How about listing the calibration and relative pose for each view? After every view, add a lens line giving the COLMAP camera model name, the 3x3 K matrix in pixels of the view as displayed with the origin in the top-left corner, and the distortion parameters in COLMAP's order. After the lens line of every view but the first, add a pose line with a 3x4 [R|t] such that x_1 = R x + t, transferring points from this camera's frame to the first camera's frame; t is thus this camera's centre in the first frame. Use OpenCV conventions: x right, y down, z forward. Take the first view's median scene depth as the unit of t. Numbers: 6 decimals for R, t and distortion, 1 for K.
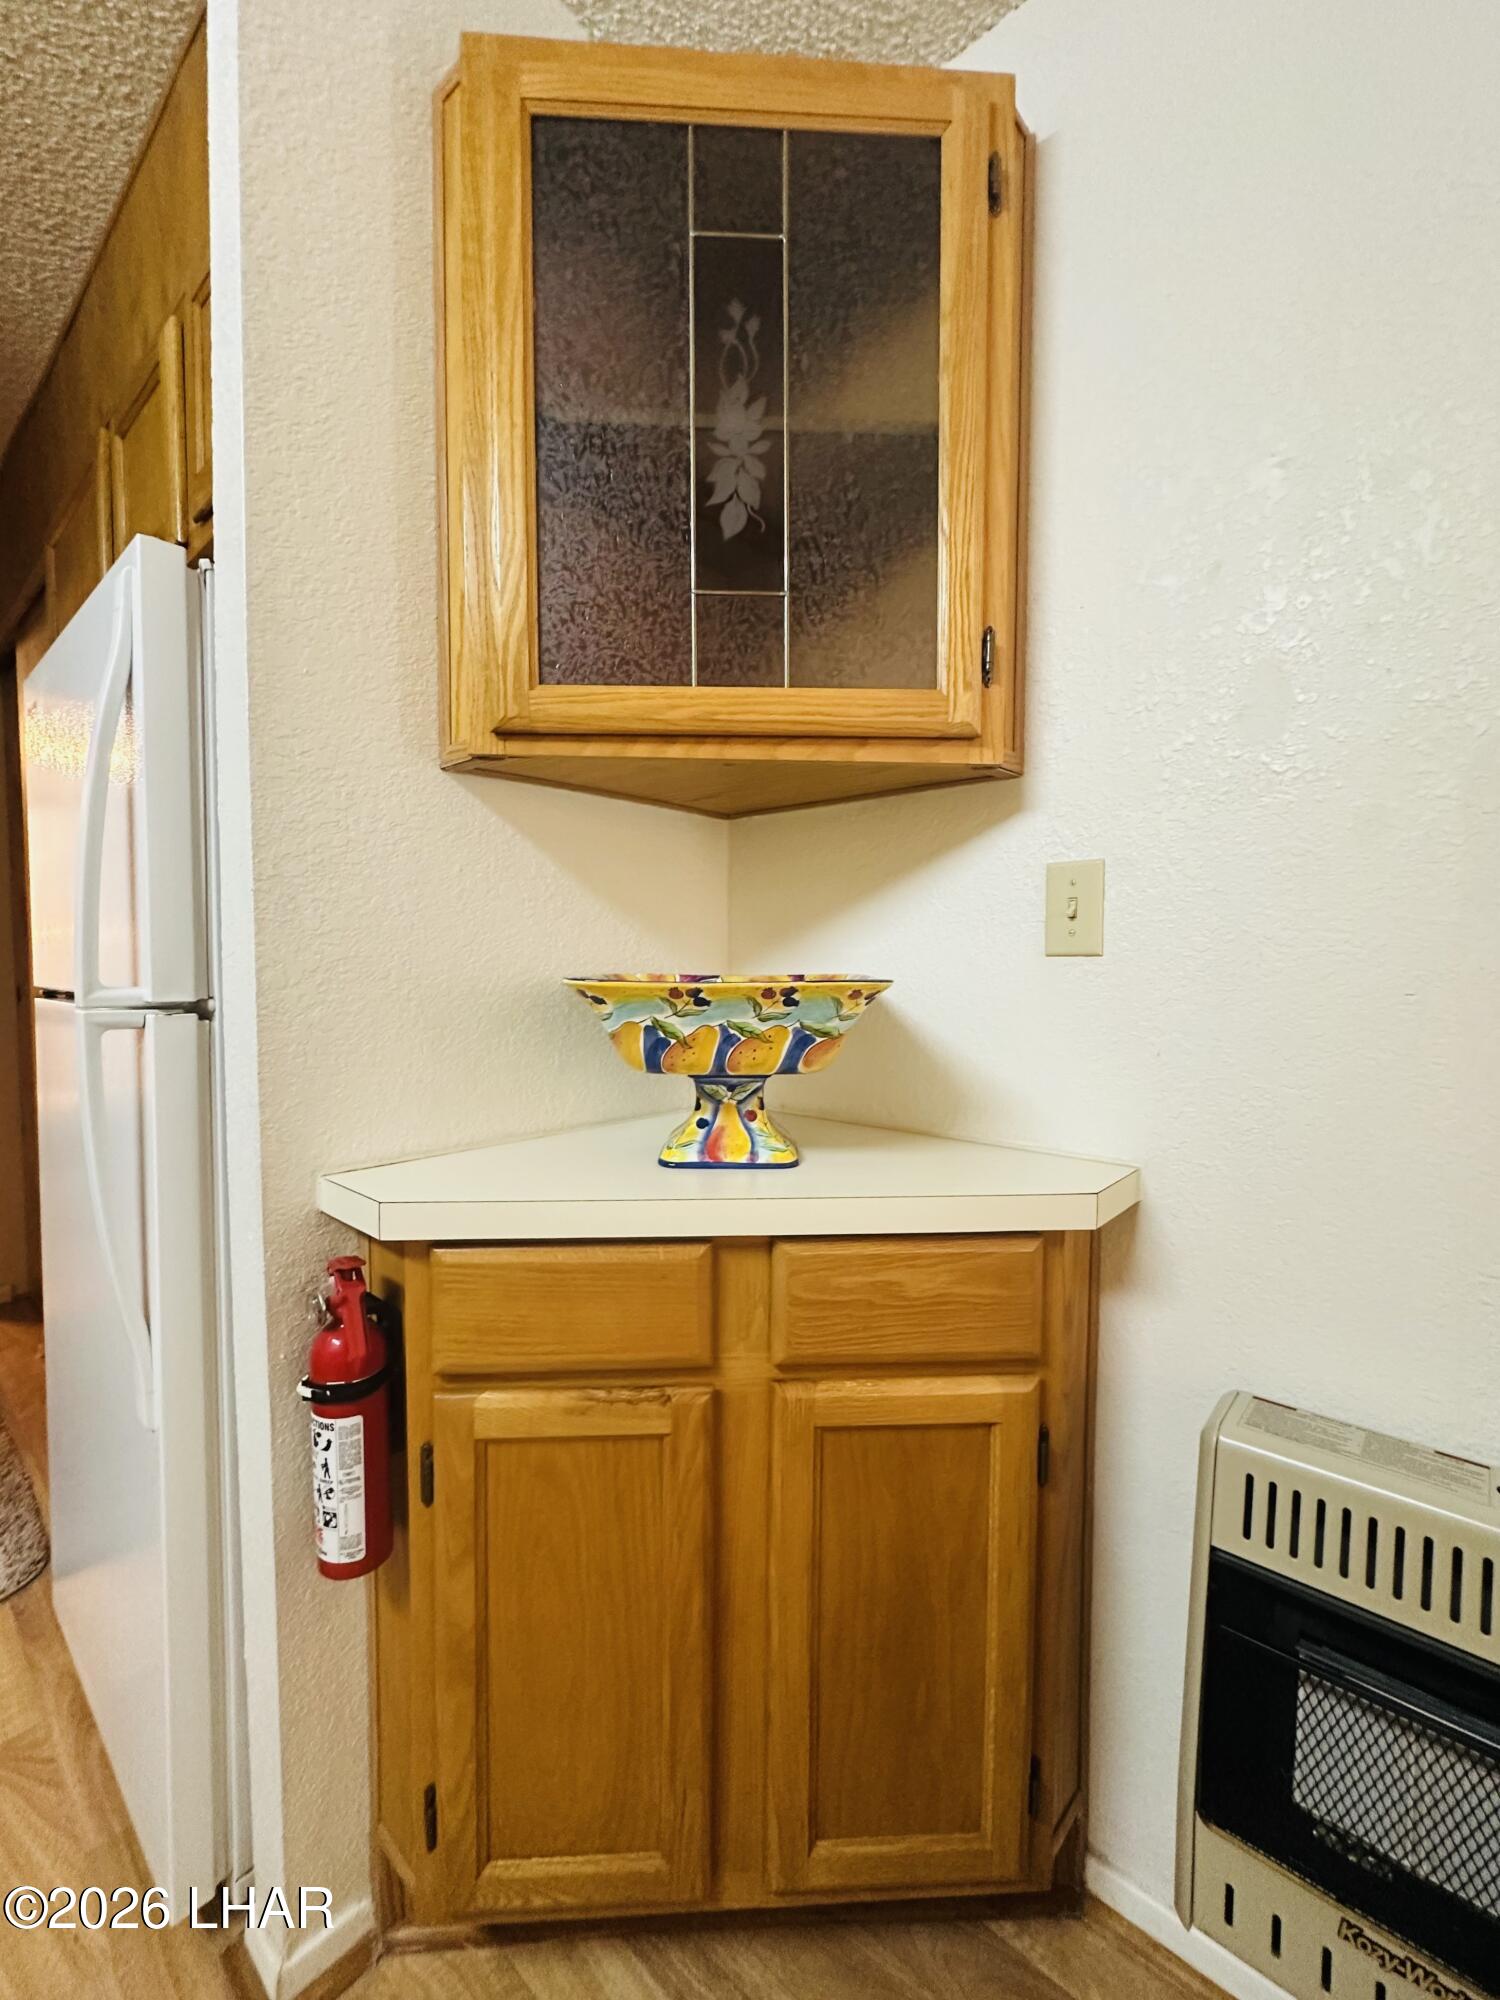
lens RADIAL K [[837.3, 0, 750.0], [0, 837.3, 1000.0], [0, 0, 1]] dist [-0.002701, 0.000387]
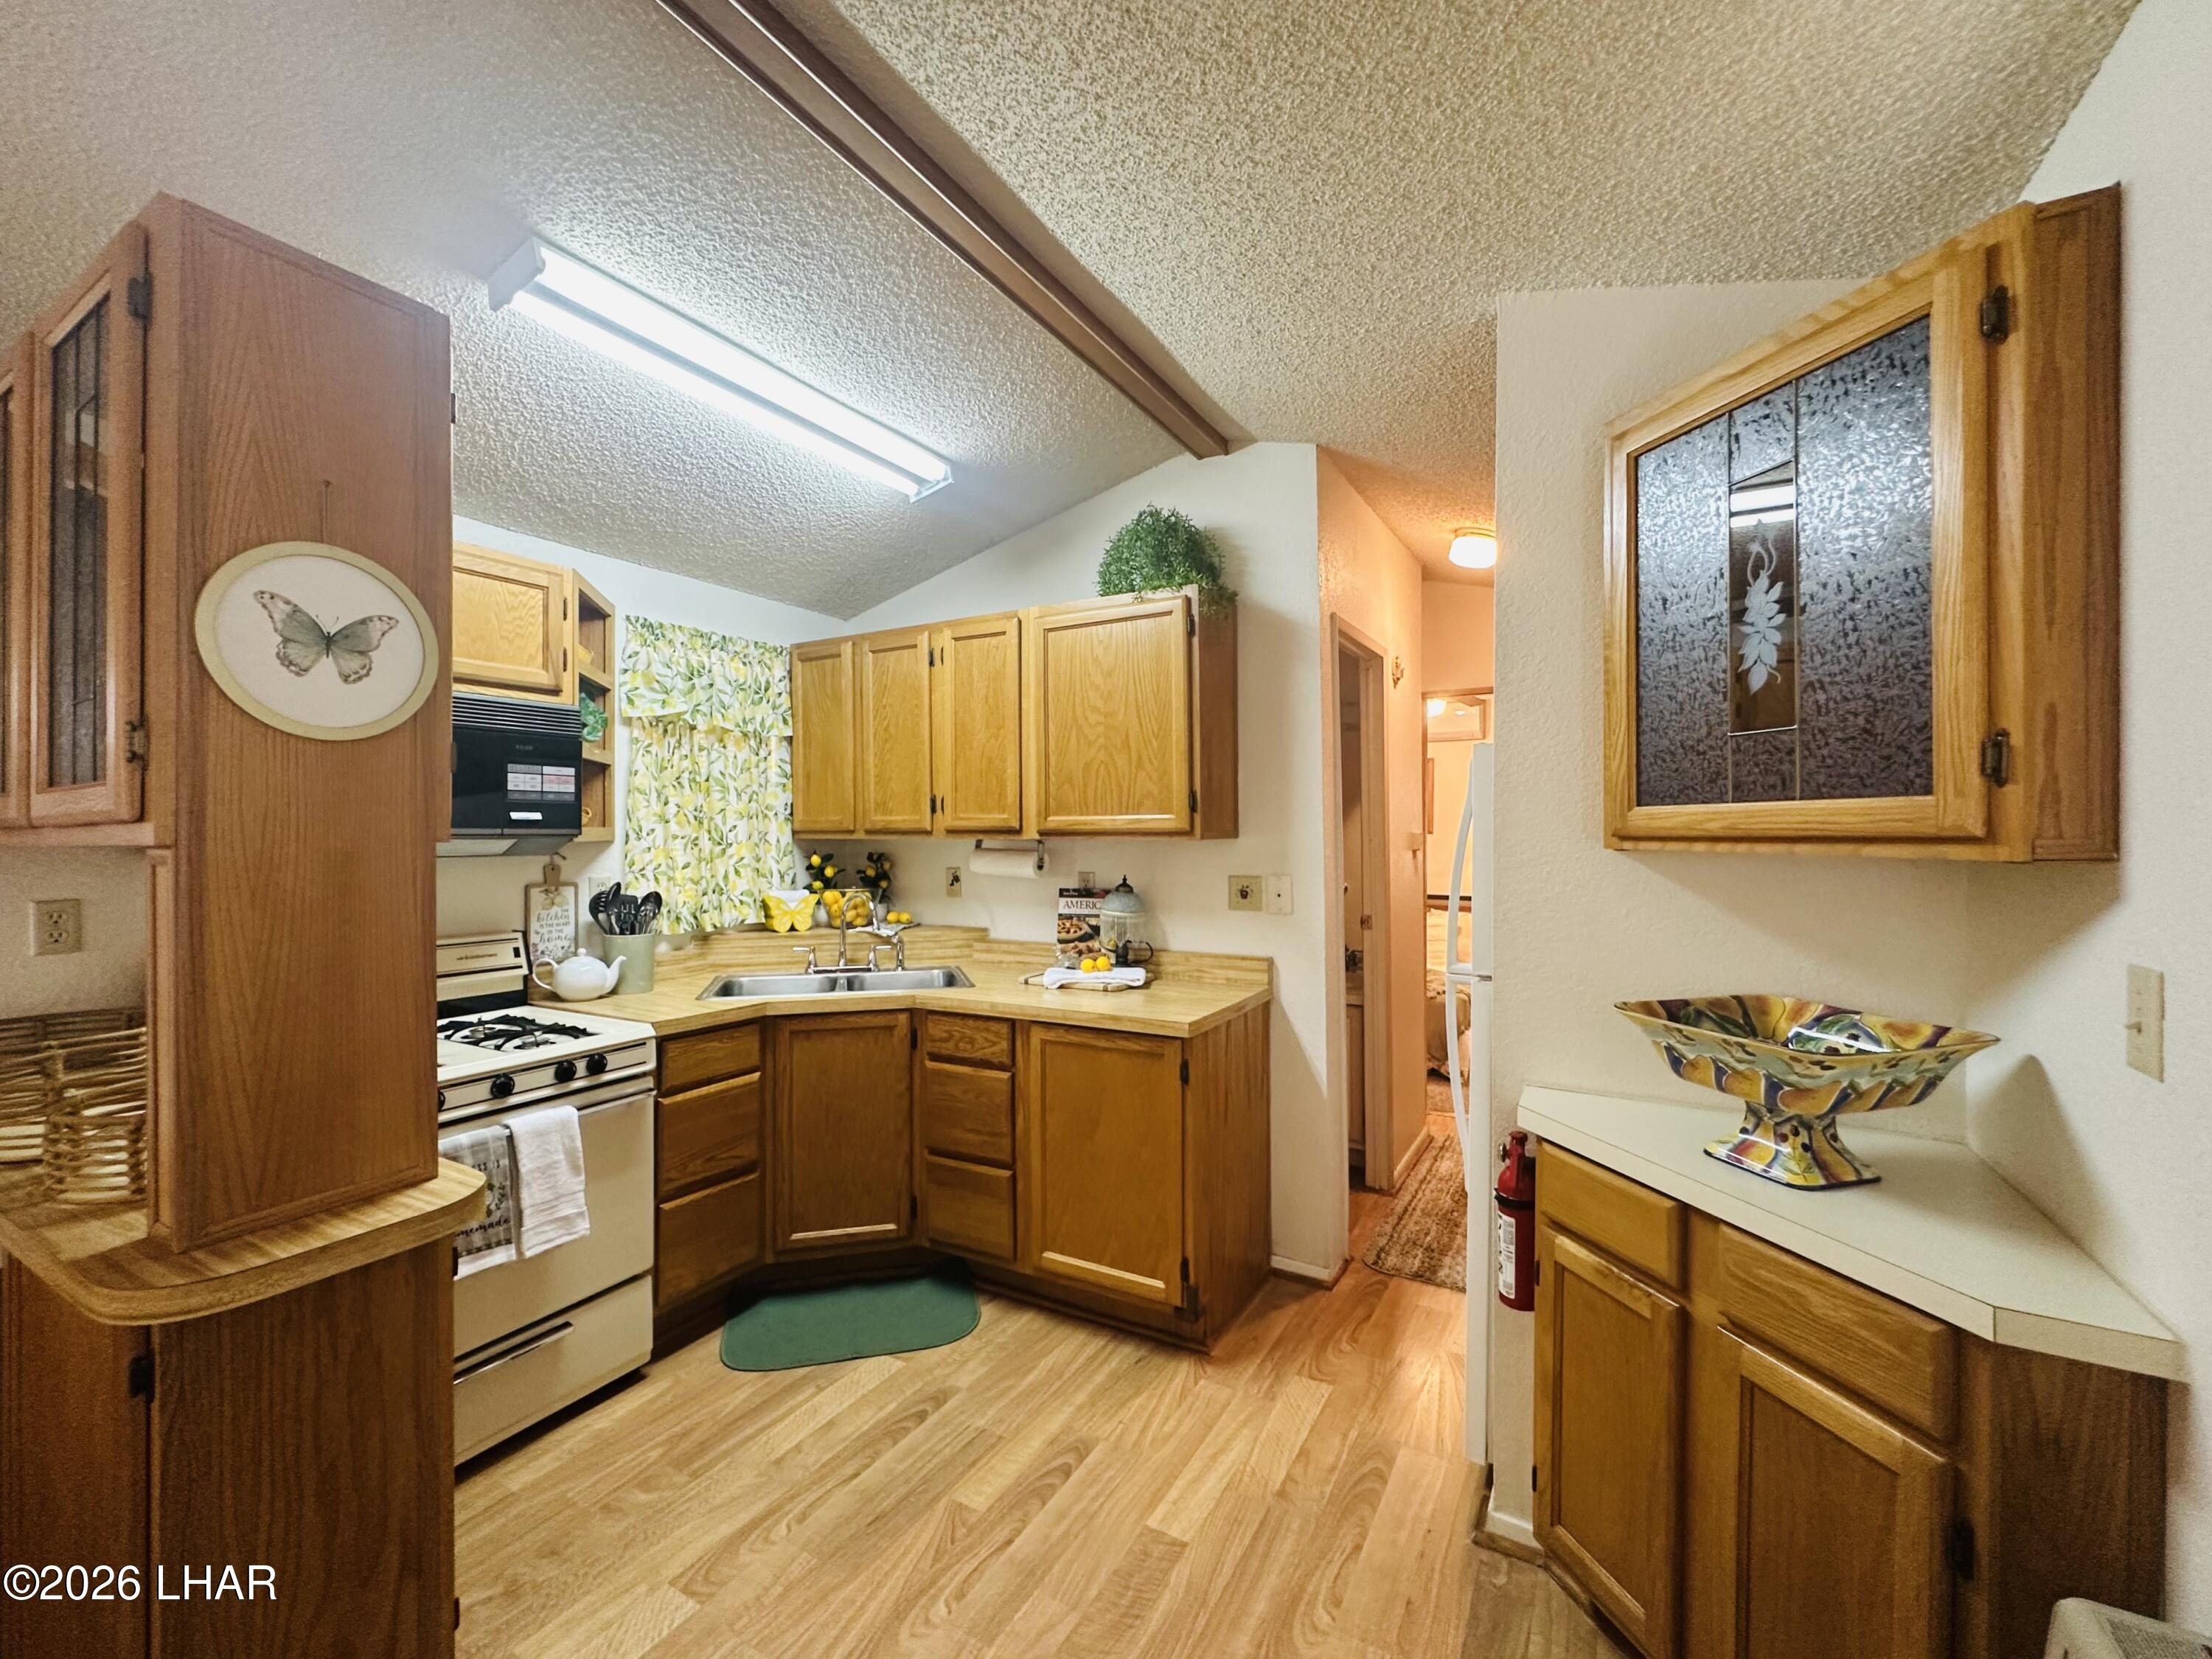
lens RADIAL K [[904.0, 0, 1106.0], [0, 904.0, 829.5], [0, 0, 1]] dist [-0.001453, 0.000169]
pose [[0.202825, -0.001747, -0.979213, 1.235049], [-0.049589, 0.998697, -0.012053, -0.276508], [0.977959, 0.051003, 0.202474, -0.308928]]
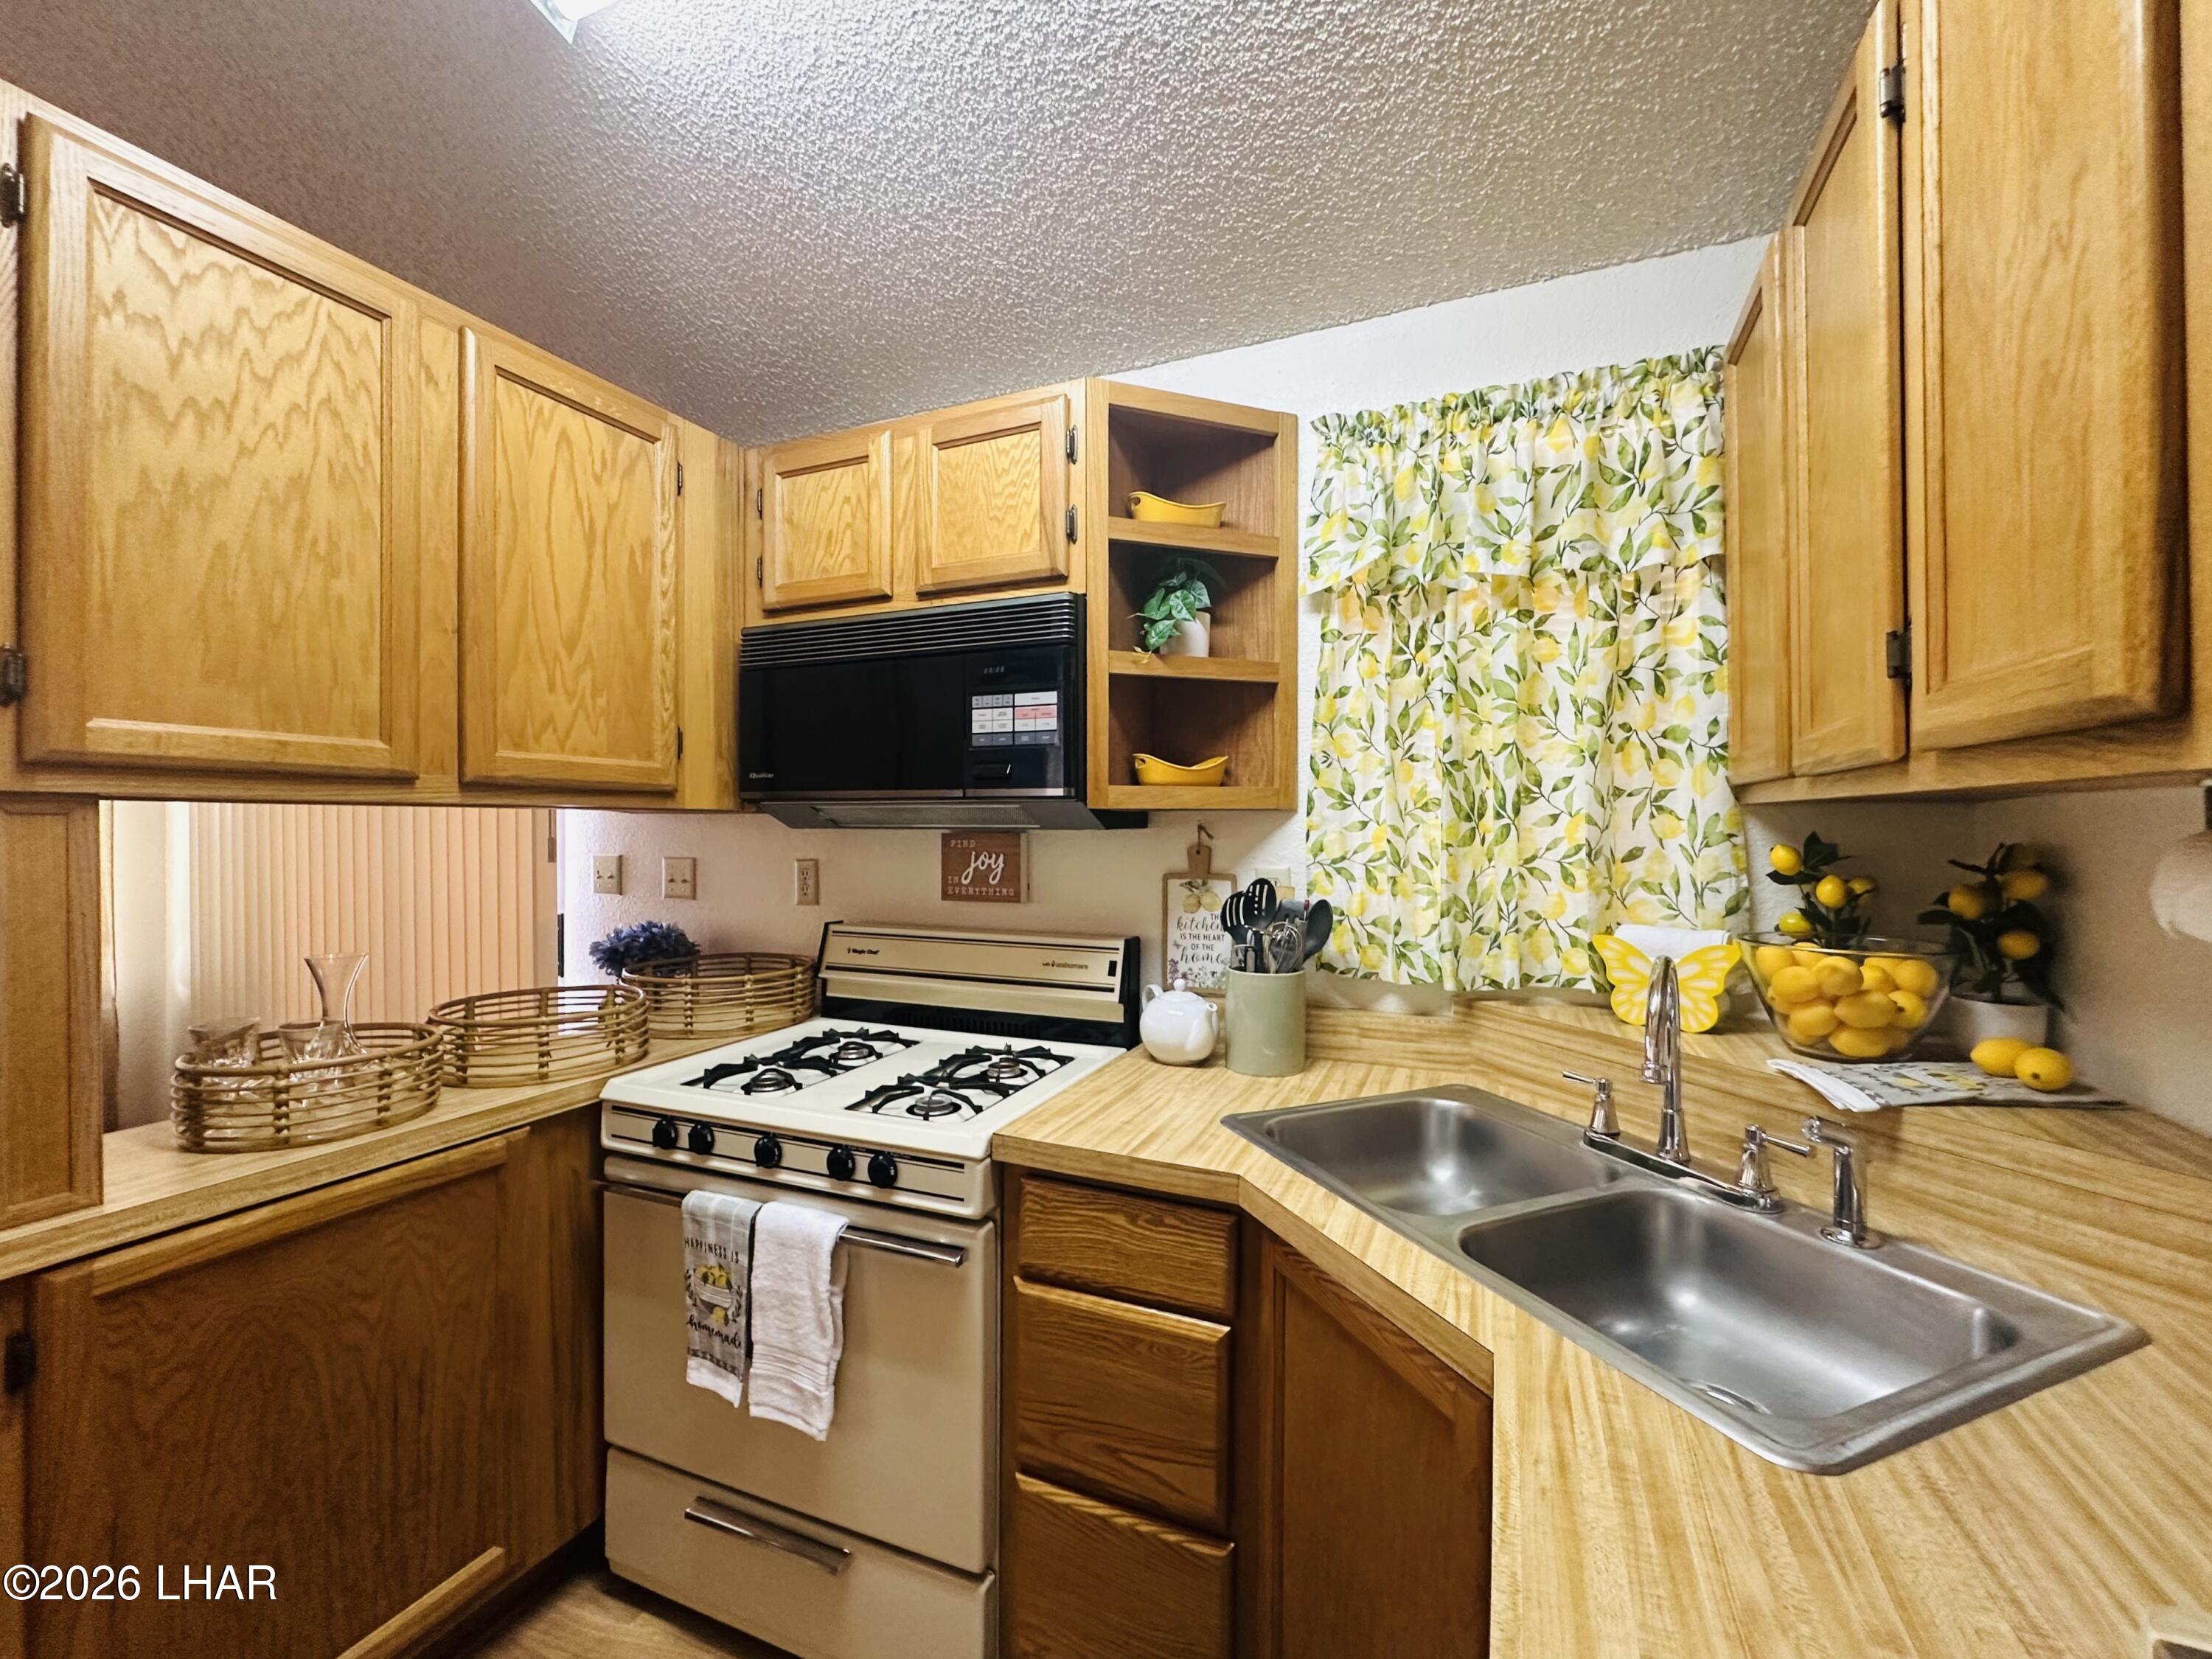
lens RADIAL K [[926.1, 0, 1106.0], [0, 926.1, 829.5], [0, 0, 1]] dist [-0.002701, 0.000387]
pose [[-0.952102, 0.006198, -0.305718, -1.357509], [-0.011836, 0.998298, 0.057098, -0.252818], [0.305552, 0.057982, -0.950408, 0.402593]]
